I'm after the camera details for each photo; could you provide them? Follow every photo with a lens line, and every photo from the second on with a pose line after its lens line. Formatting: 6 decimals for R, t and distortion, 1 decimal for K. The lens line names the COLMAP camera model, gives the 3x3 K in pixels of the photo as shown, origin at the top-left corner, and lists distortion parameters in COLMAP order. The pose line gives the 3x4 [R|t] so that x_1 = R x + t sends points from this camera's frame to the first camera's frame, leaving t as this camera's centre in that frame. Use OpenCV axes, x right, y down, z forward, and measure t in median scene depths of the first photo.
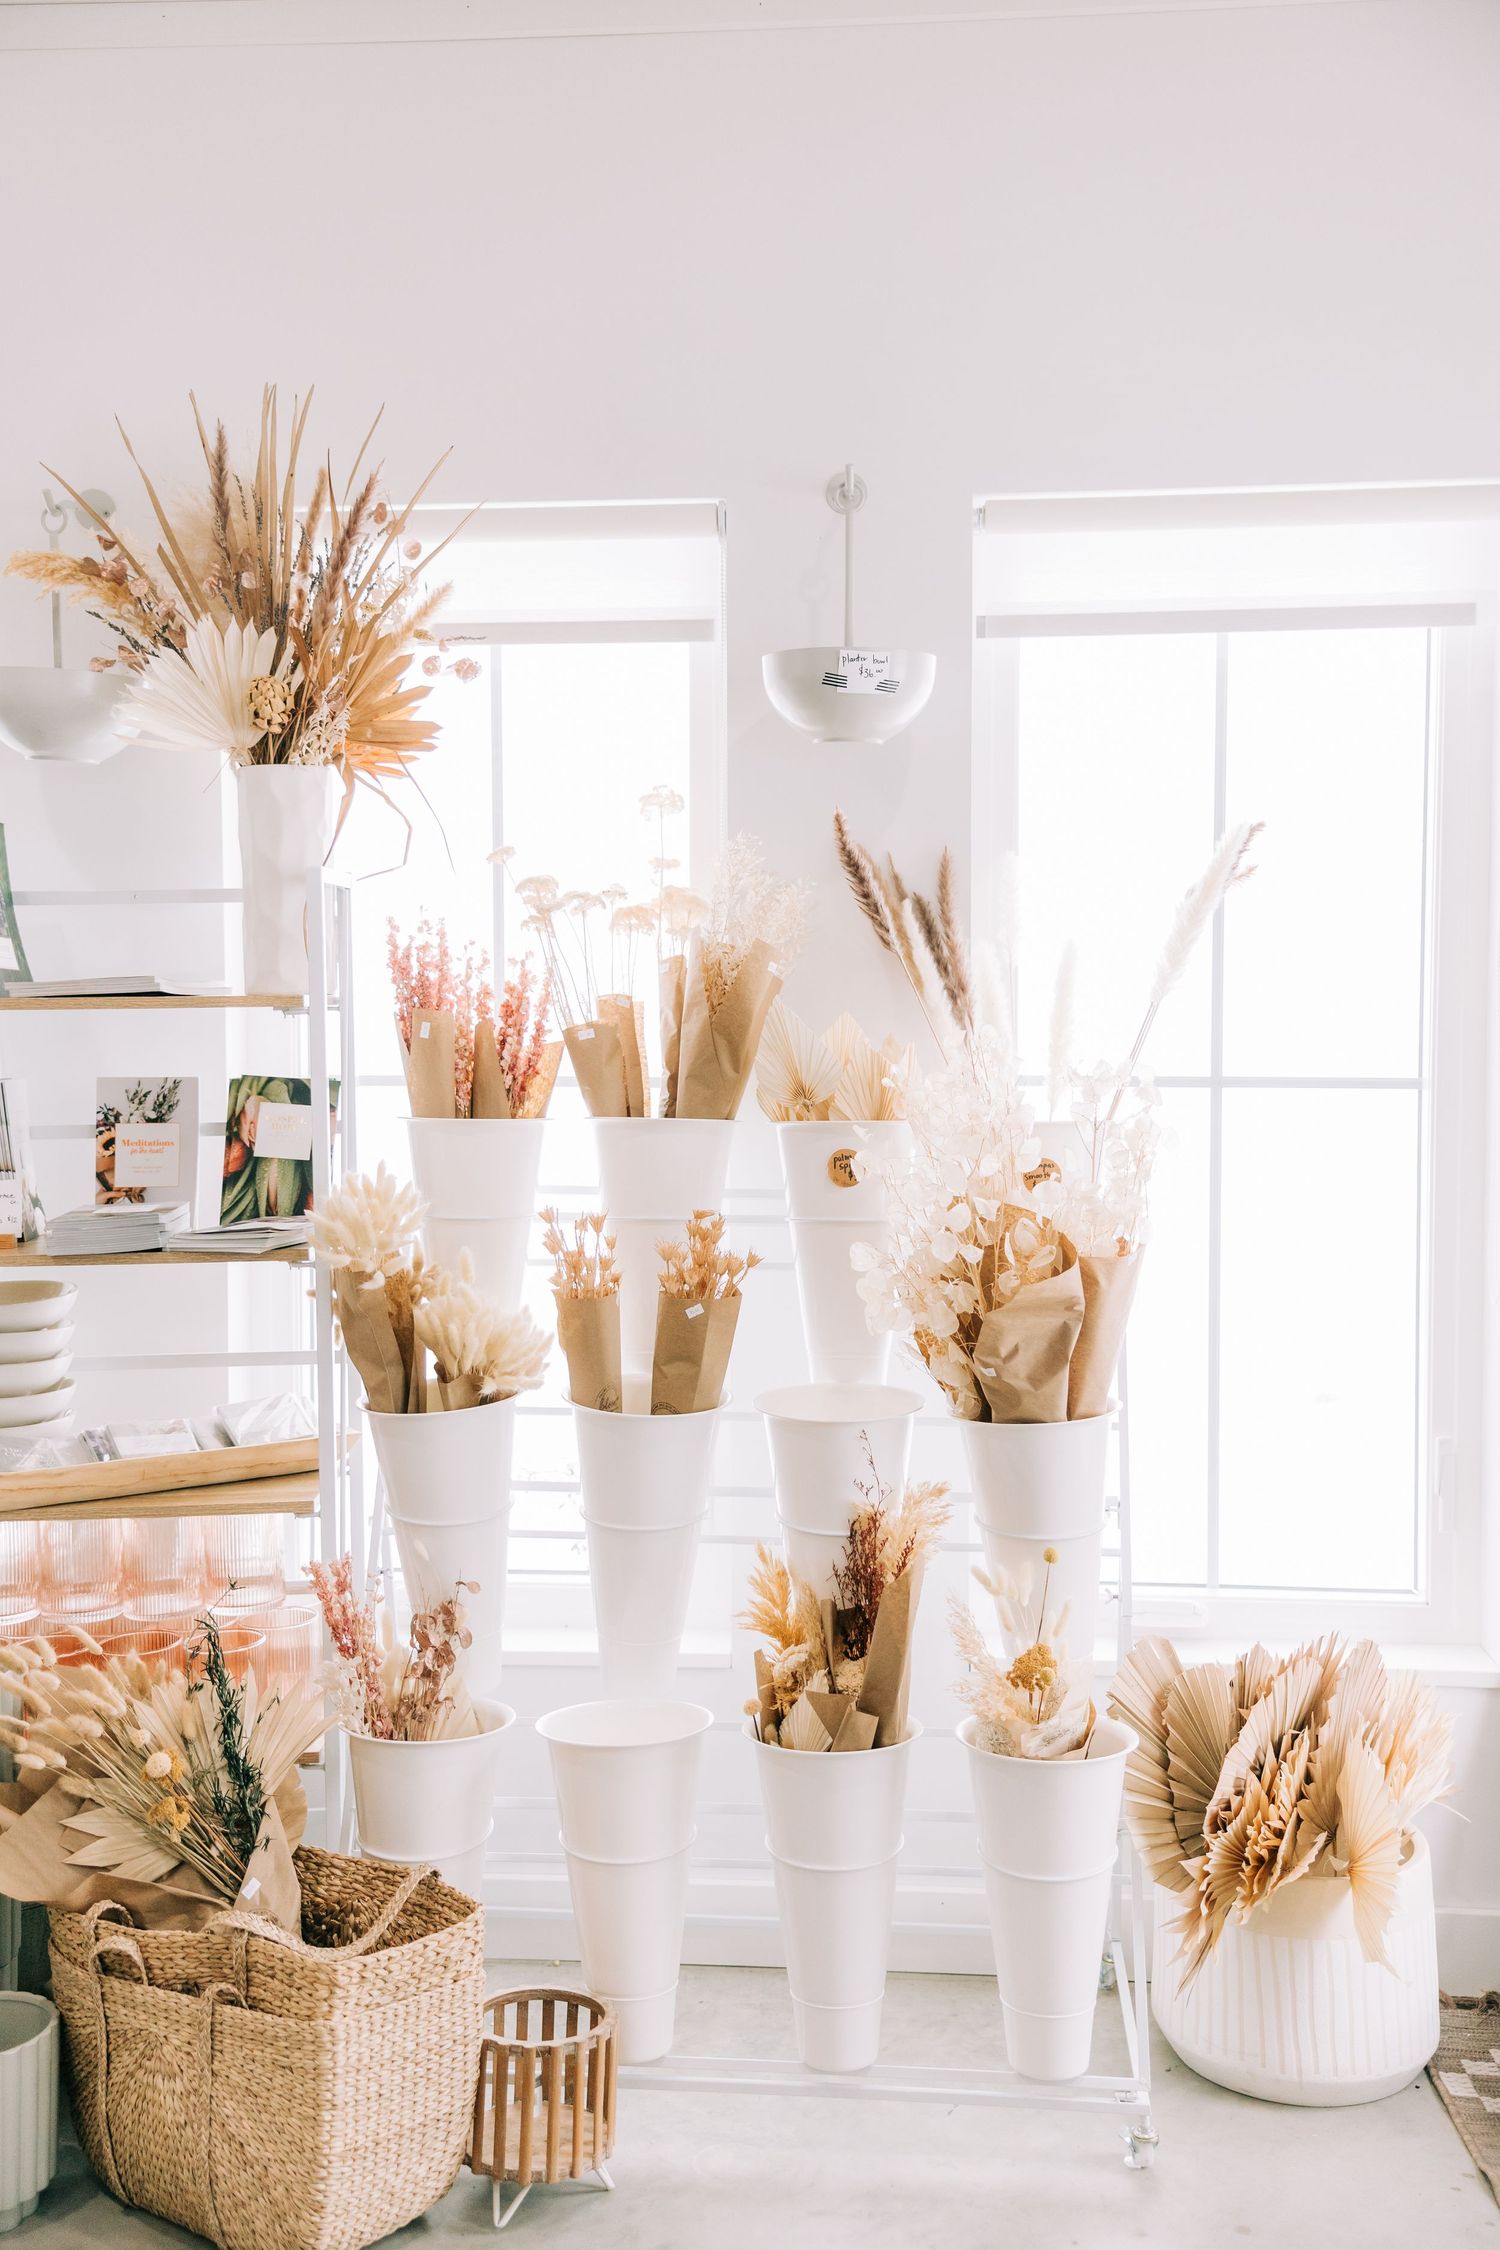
lens RADIAL K [[2440.6, 0, 756.3], [0, 2440.6, 1108.9], [0, 0, 1]] dist [0.102420, 0.003470]
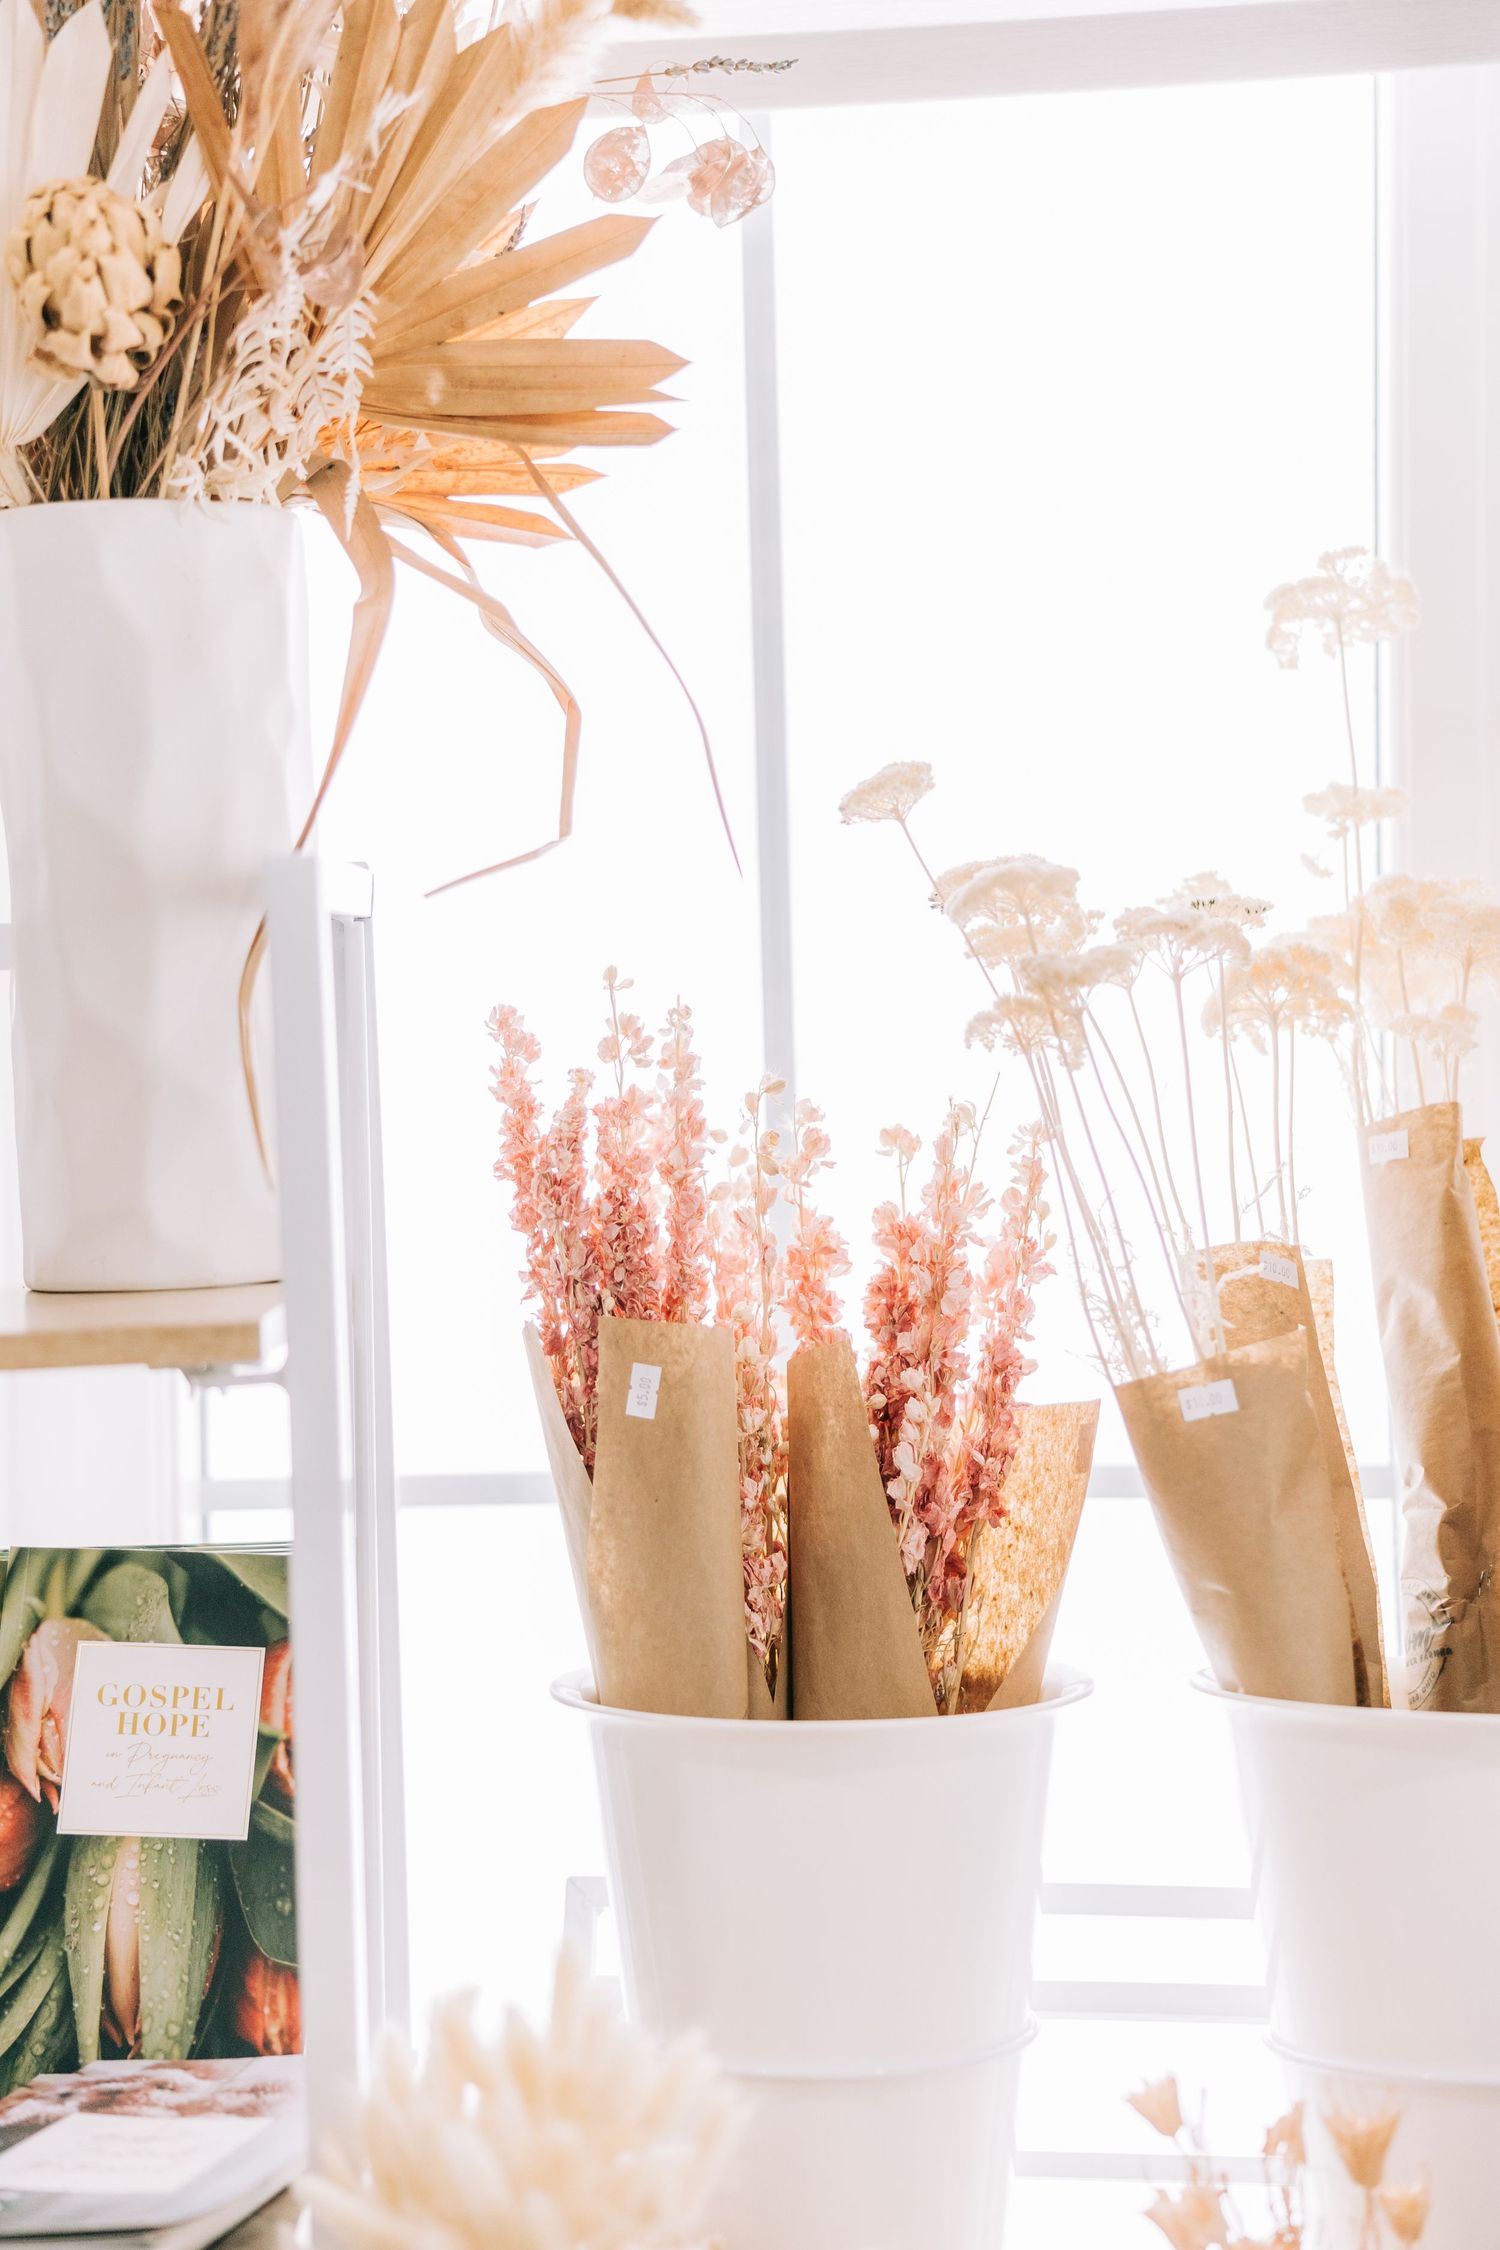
lens RADIAL K [[4004.7, 0, 748.8], [0, 4004.7, 1106.2], [0, 0, 1]] dist [0.436034, -0.414934]
pose [[0.999694, -0.024343, 0.004431, -0.123050], [0.024426, 0.999508, -0.019672, -0.056343], [-0.003950, 0.019774, 0.999797, 0.510201]]
